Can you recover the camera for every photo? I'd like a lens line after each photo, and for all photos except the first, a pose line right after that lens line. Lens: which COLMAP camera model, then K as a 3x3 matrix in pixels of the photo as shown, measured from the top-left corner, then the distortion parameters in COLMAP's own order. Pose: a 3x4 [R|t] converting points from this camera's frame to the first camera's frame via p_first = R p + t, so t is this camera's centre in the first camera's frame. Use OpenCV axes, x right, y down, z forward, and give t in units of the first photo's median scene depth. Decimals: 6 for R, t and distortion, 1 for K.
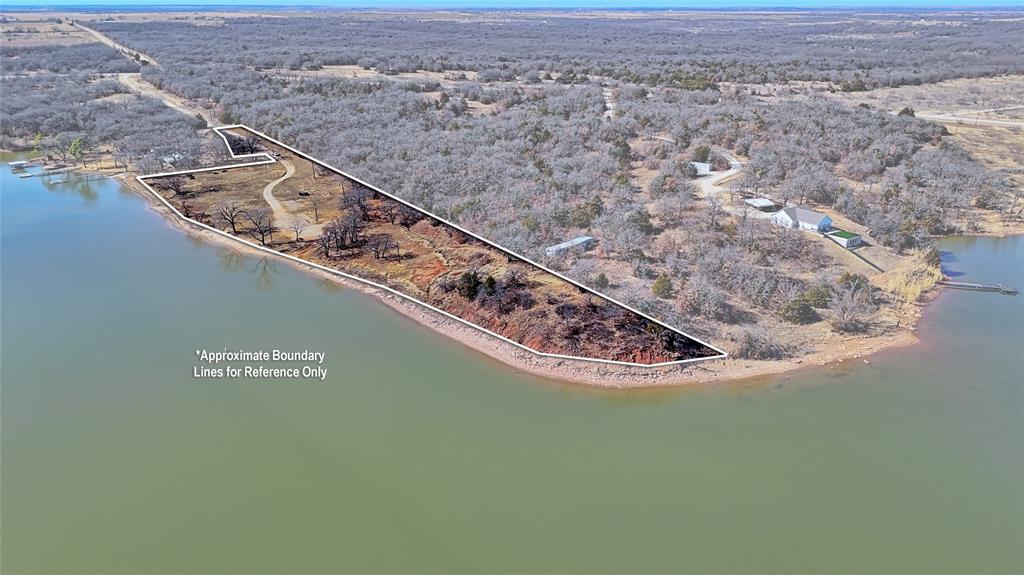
lens RADIAL K [[737.8, 0, 512.0], [0, 737.8, 287.5], [0, 0, 1]] dist [0.005503, -0.007140]
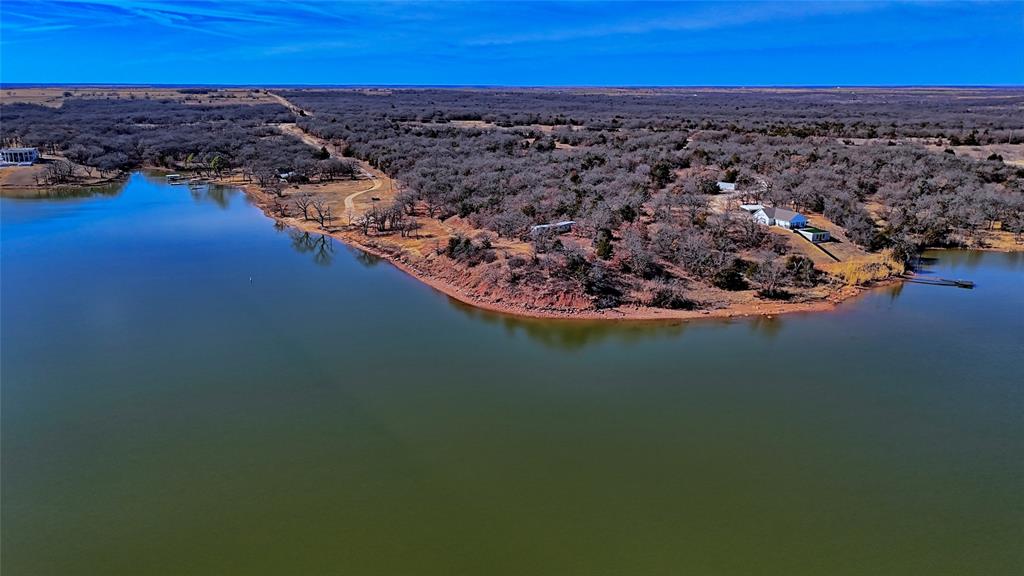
lens RADIAL K [[737.8, 0, 512.0], [0, 737.8, 288.0], [0, 0, 1]] dist [0.005503, -0.007140]
pose [[0.977411, 0.057337, -0.203421, 0.237420], [-0.076635, 0.993142, -0.088292, 0.135082], [0.196964, 0.101887, 0.975102, -0.119945]]
